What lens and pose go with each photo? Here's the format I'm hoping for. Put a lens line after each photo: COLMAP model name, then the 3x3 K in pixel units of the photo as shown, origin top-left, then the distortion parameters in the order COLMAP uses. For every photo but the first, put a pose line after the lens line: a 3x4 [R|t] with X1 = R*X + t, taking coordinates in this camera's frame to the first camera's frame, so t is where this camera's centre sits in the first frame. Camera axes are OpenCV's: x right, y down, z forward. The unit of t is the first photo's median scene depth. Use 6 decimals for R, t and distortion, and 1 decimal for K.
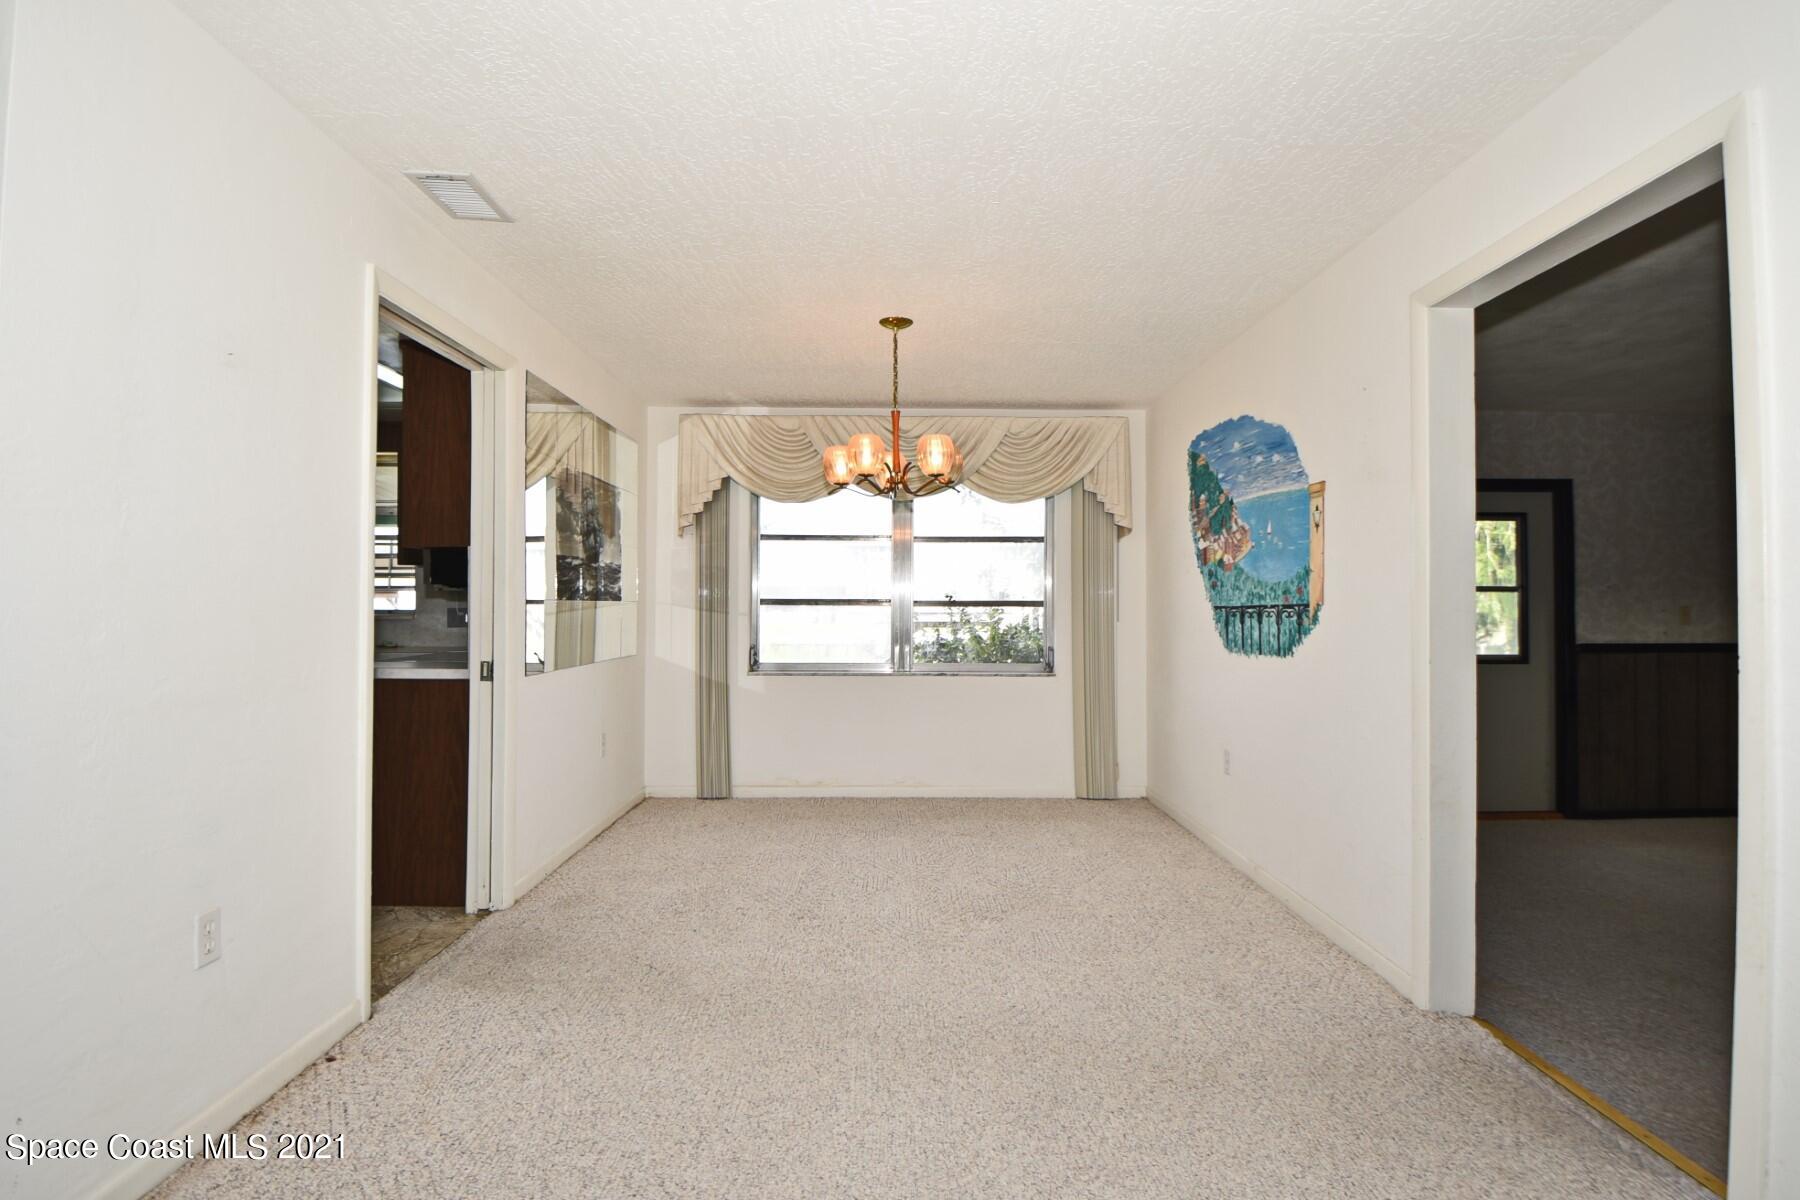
lens RADIAL K [[828.3, 0, 900.0], [0, 828.3, 600.0], [0, 0, 1]] dist [0.001360, 0.000046]
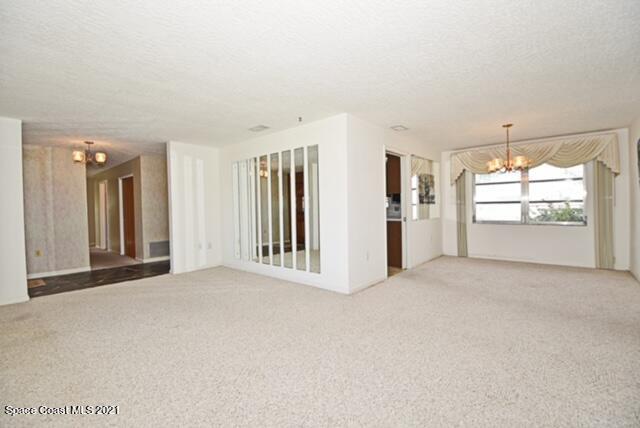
lens RADIAL K [[288.5, 0, 319.8], [0, 288.5, 211.8], [0, 0, 1]] dist [0.000235, -0.013690]
pose [[0.740839, -0.007780, -0.671637, 0.171608], [0.028082, 0.999417, 0.019399, -0.003129], [0.671095, -0.033232, 0.740626, -0.374882]]
